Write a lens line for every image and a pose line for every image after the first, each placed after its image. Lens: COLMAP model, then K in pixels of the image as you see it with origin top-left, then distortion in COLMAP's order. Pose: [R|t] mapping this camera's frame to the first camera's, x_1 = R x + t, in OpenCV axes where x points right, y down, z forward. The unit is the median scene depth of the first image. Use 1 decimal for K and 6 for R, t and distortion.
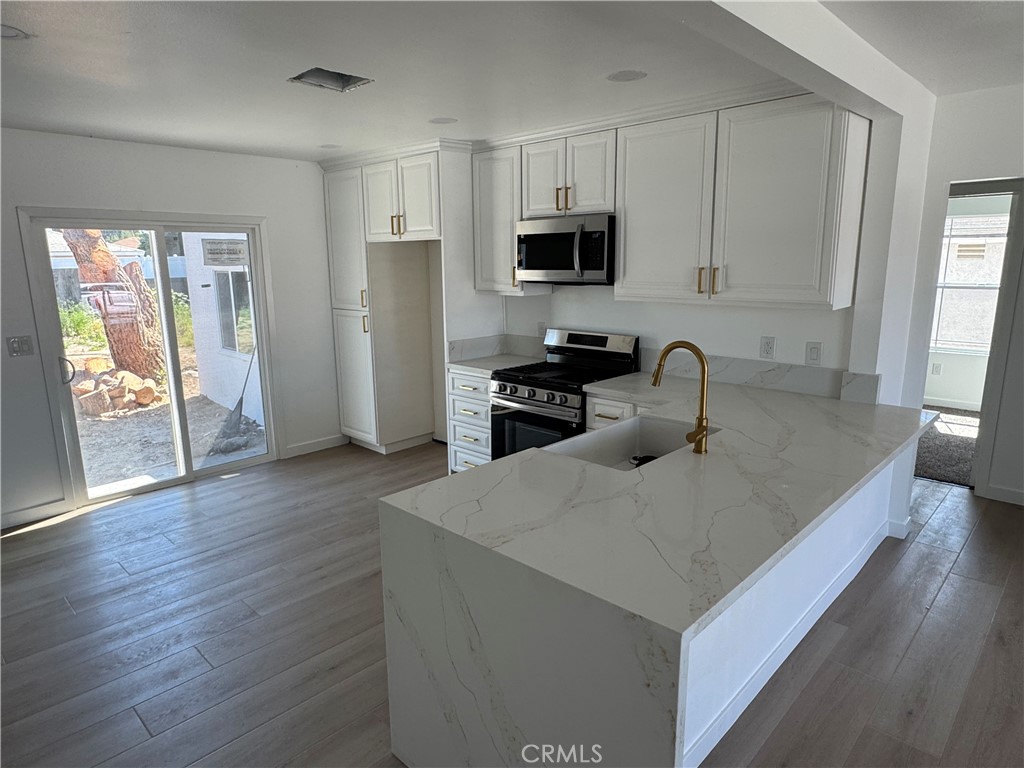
lens RADIAL K [[628.3, 0, 512.0], [0, 628.3, 384.0], [0, 0, 1]] dist [0.005000, 0.000882]
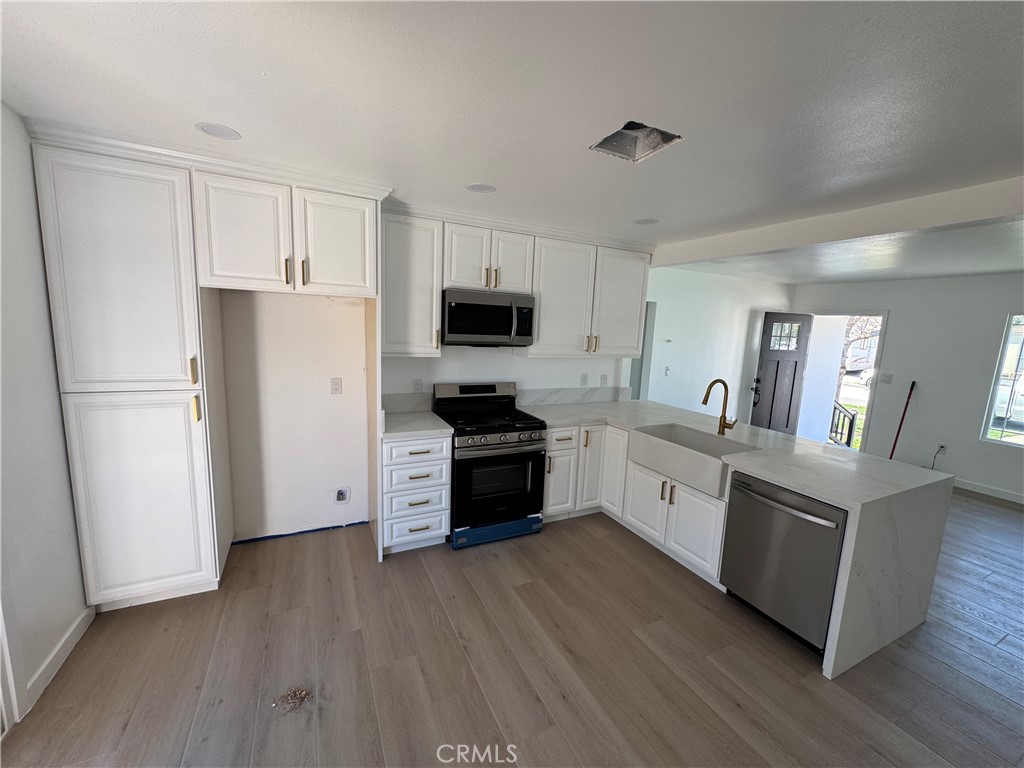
lens RADIAL K [[408.5, 0, 512.0], [0, 408.5, 384.0], [0, 0, 1]] dist [0.008591, 0.000144]
pose [[0.344302, -0.108022, 0.932624, -0.634265], [0.138700, 0.988311, 0.063268, -0.125493], [-0.928557, 0.107572, 0.355261, 0.656888]]
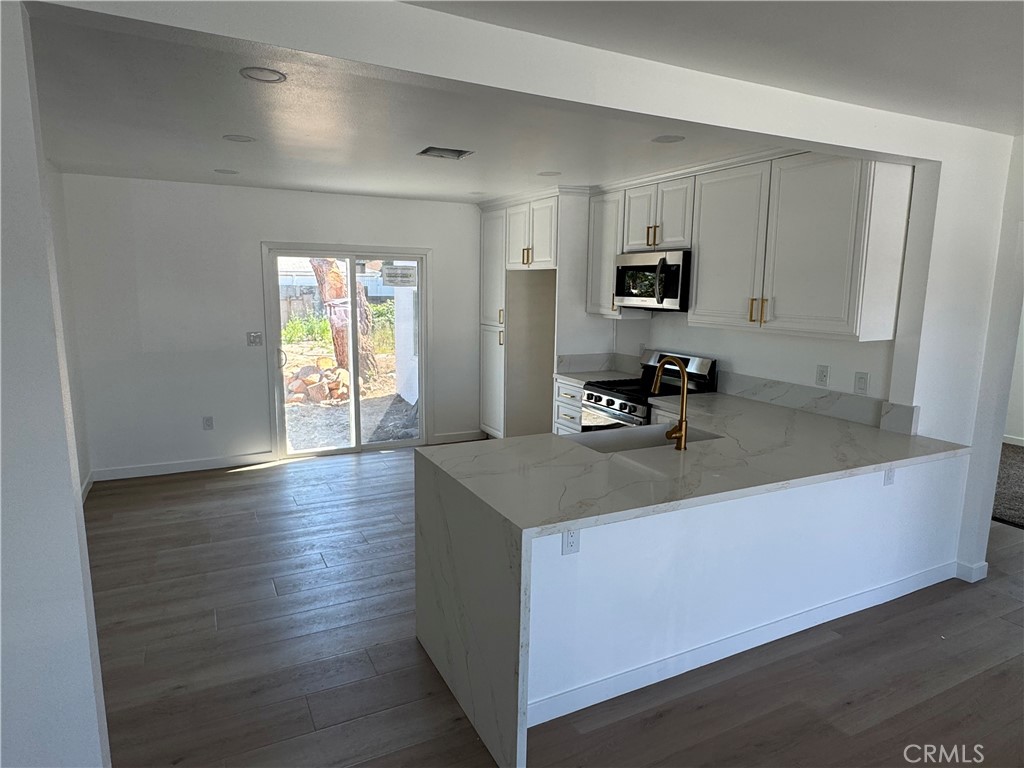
lens RADIAL K [[628.3, 0, 512.0], [0, 628.3, 384.0], [0, 0, 1]] dist [0.005000, 0.000882]
pose [[0.945366, 0.075542, -0.317139, 0.209753], [-0.088273, 0.995758, -0.025947, 0.025254], [0.313834, 0.052524, 0.948024, -0.144273]]
